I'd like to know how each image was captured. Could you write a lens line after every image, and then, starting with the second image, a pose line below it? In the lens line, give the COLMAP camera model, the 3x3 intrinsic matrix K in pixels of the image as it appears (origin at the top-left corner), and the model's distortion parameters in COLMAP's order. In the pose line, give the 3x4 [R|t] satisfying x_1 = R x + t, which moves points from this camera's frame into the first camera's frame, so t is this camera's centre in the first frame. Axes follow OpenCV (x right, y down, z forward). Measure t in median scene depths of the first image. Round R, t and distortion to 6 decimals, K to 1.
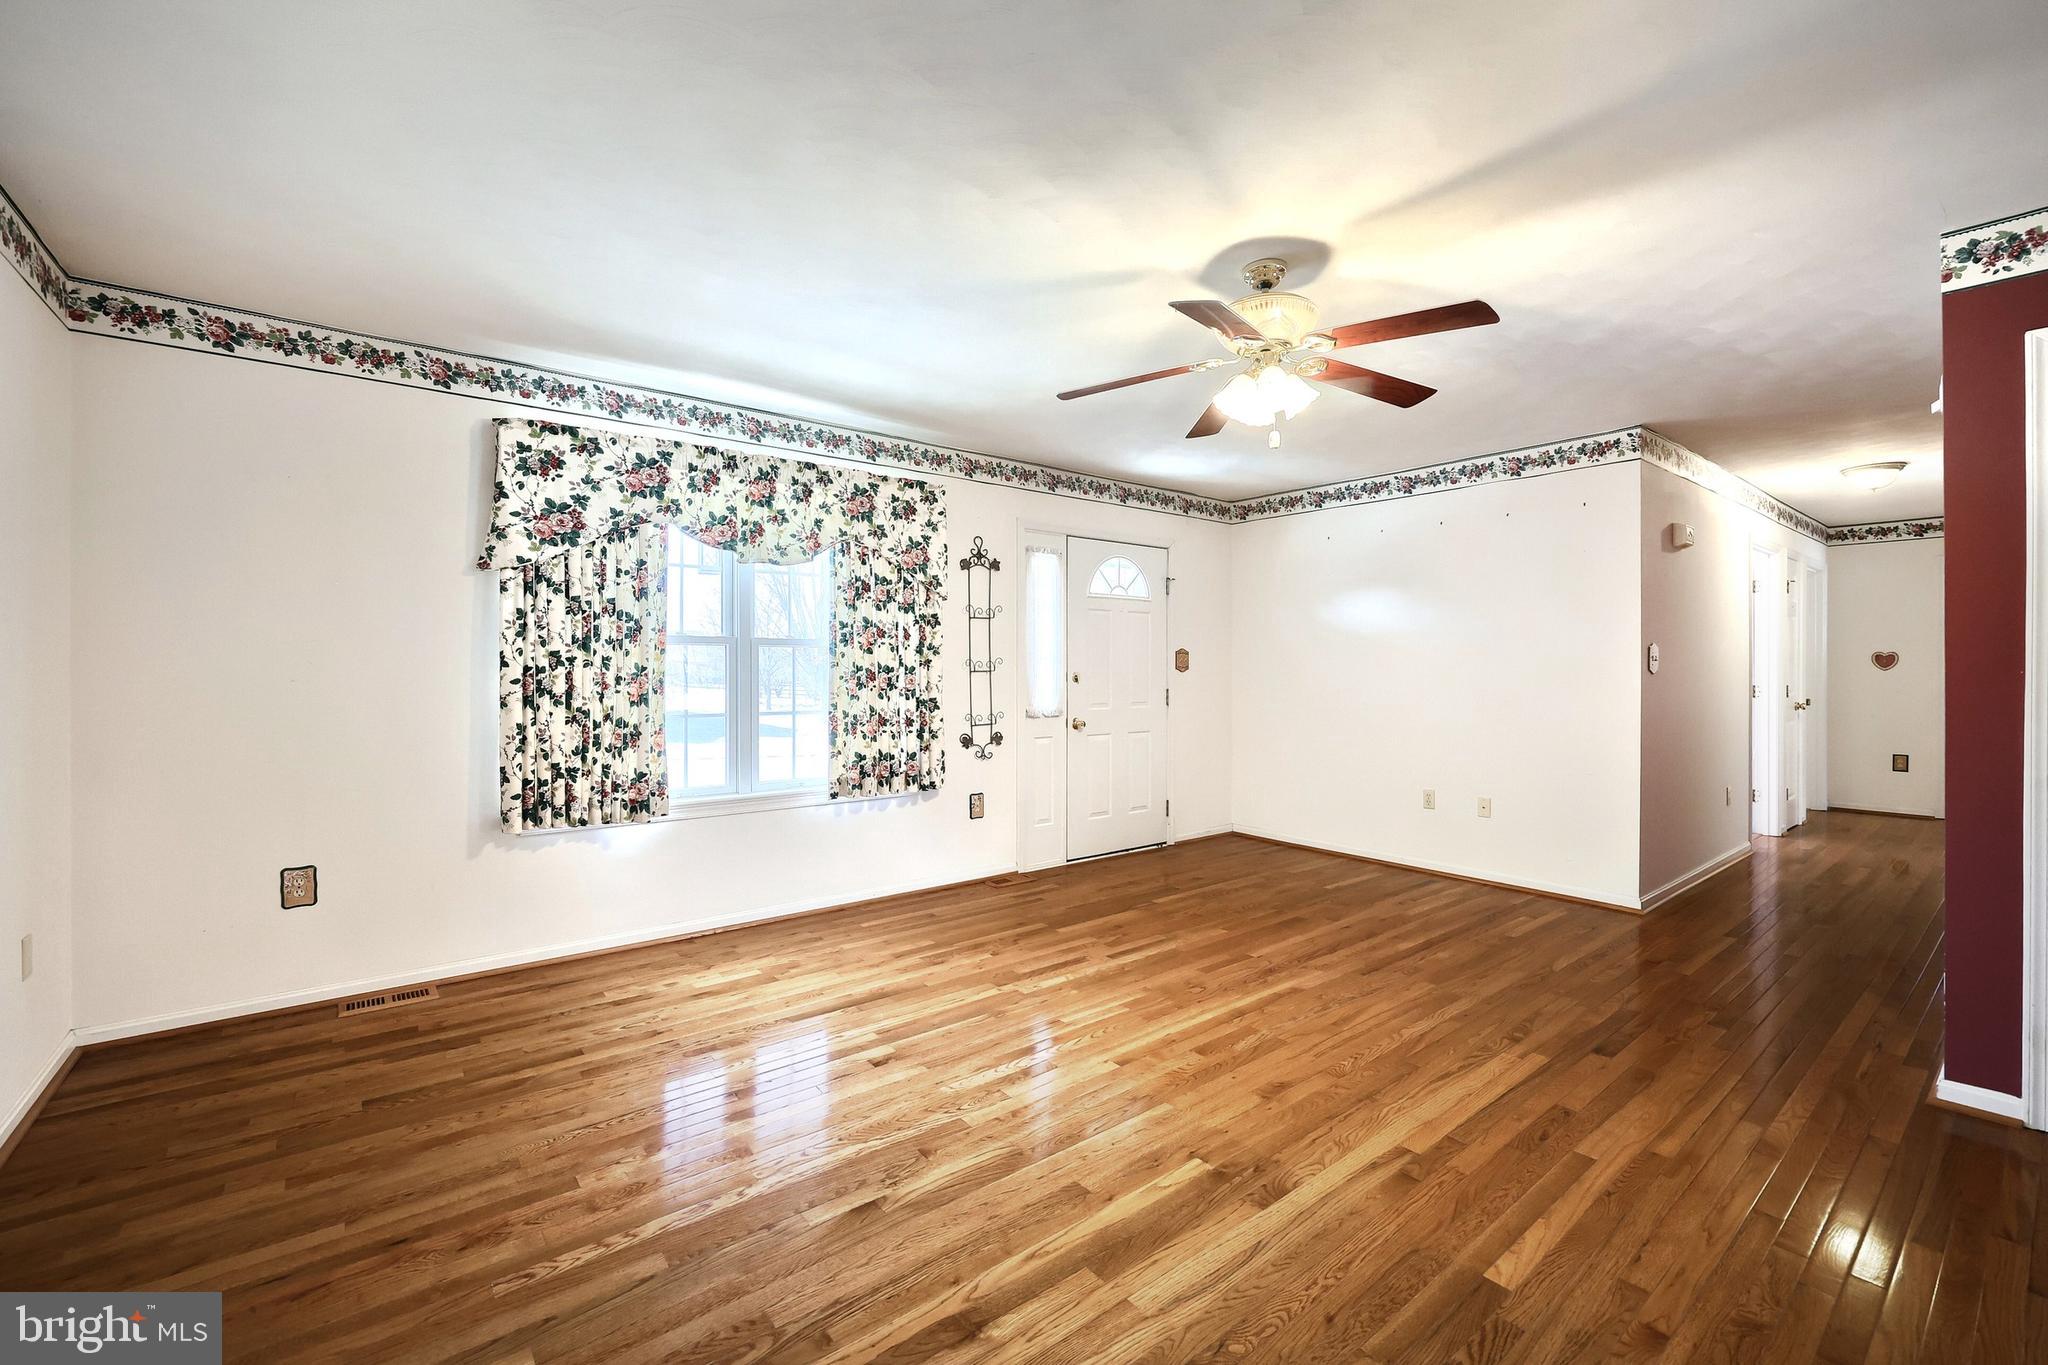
lens RADIAL K [[849.1, 0, 1020.1], [0, 849.1, 664.1], [0, 0, 1]] dist [-0.001936, -0.000283]
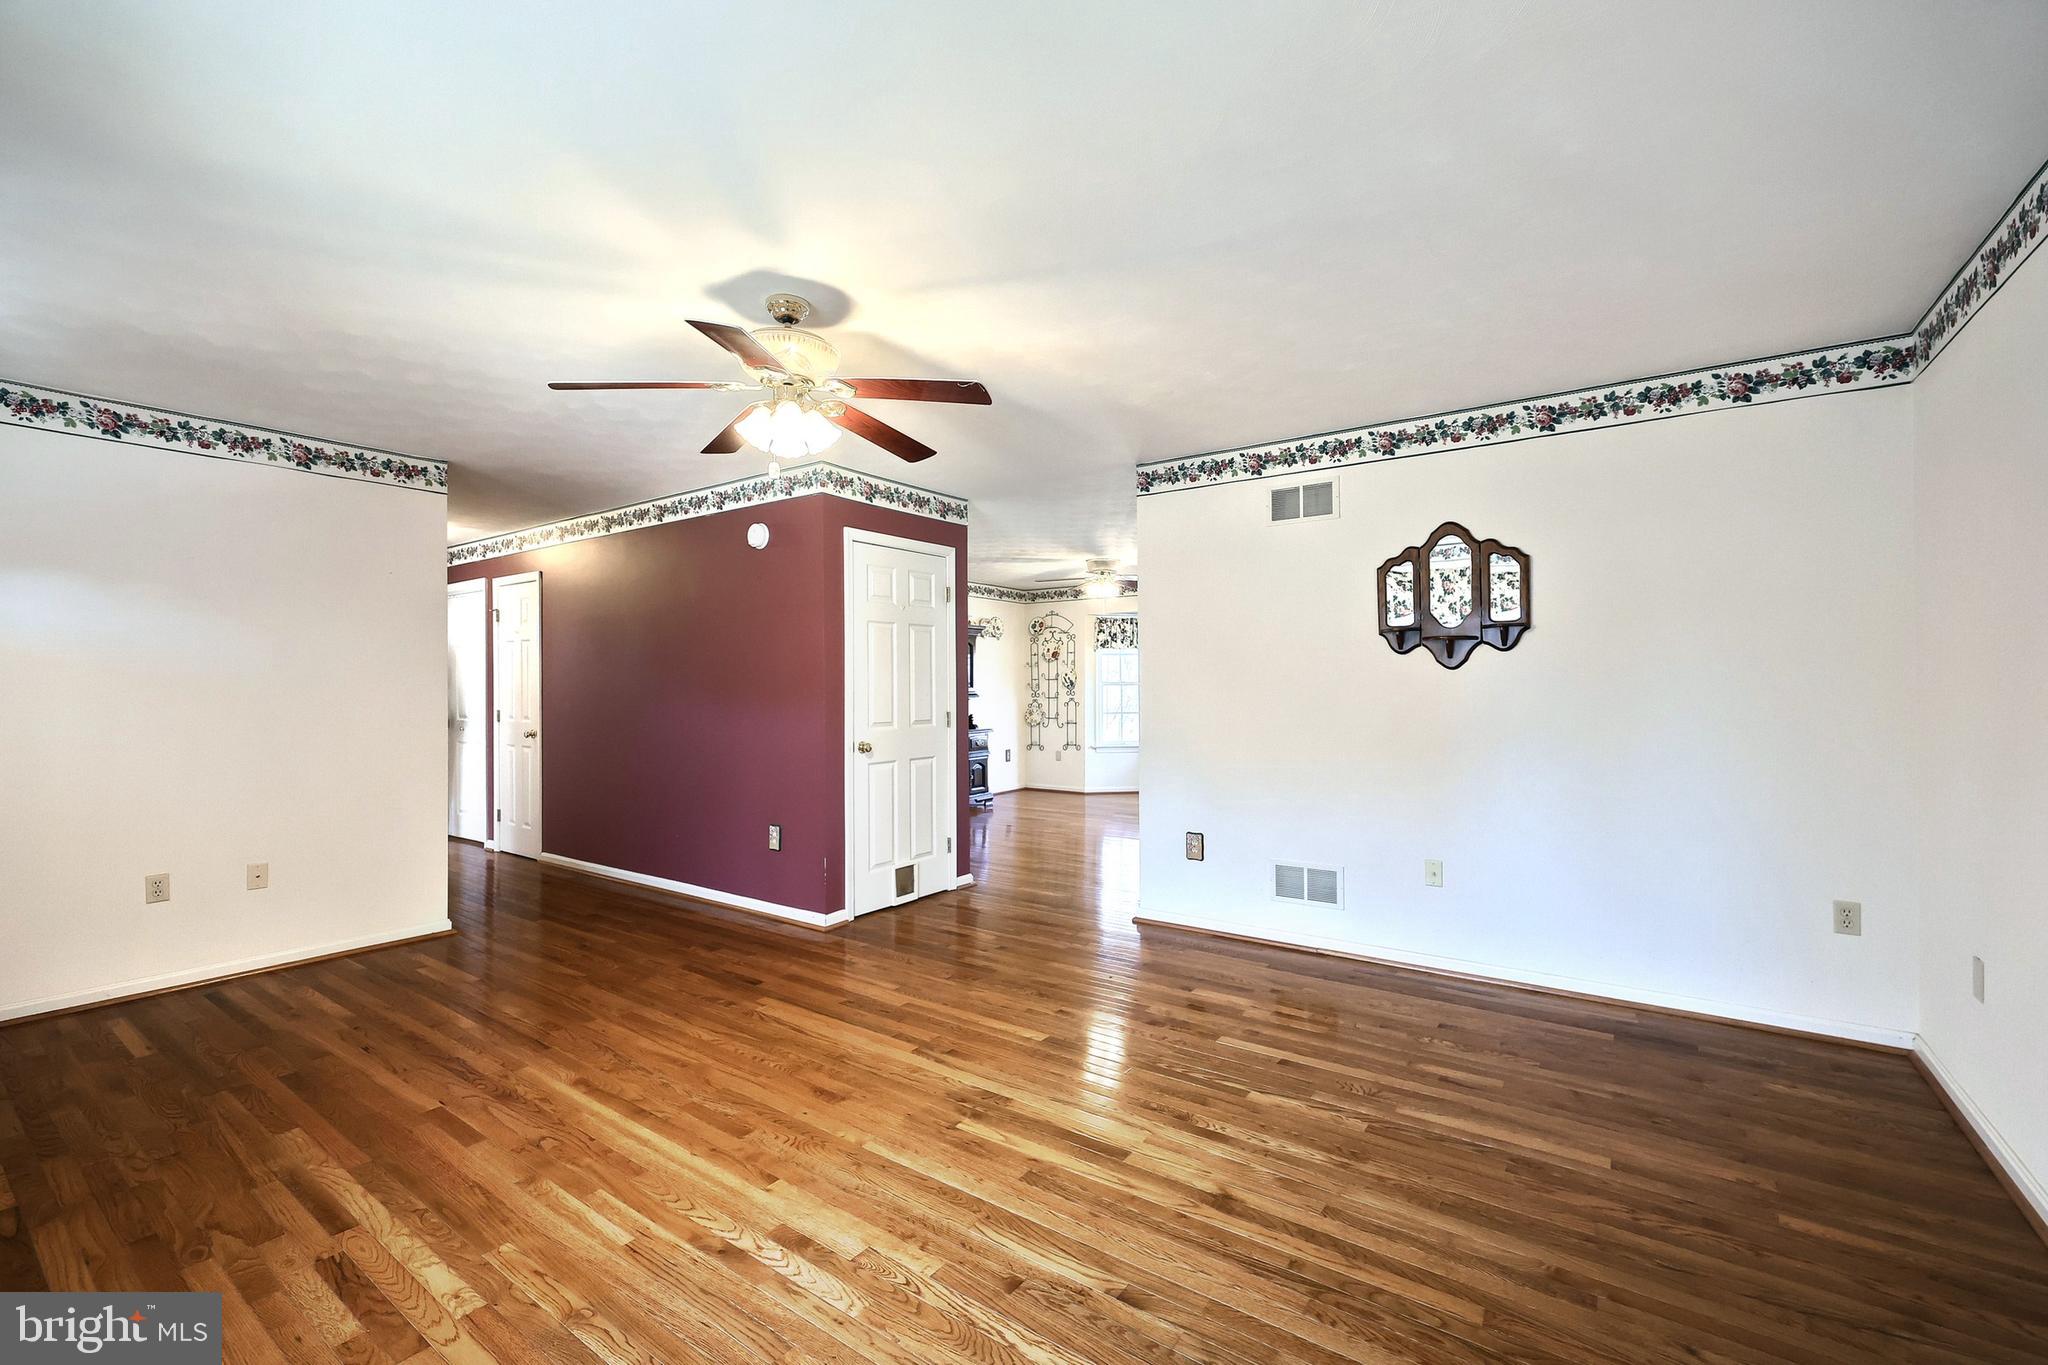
lens RADIAL K [[849.1, 0, 1026.4], [0, 849.1, 688.3], [0, 0, 1]] dist [-0.001936, -0.000283]
pose [[-0.281286, 0.000760, 0.959624, -0.691221], [0.000776, 1.000000, -0.000565, -0.006730], [-0.959624, 0.000585, -0.281286, 0.923870]]
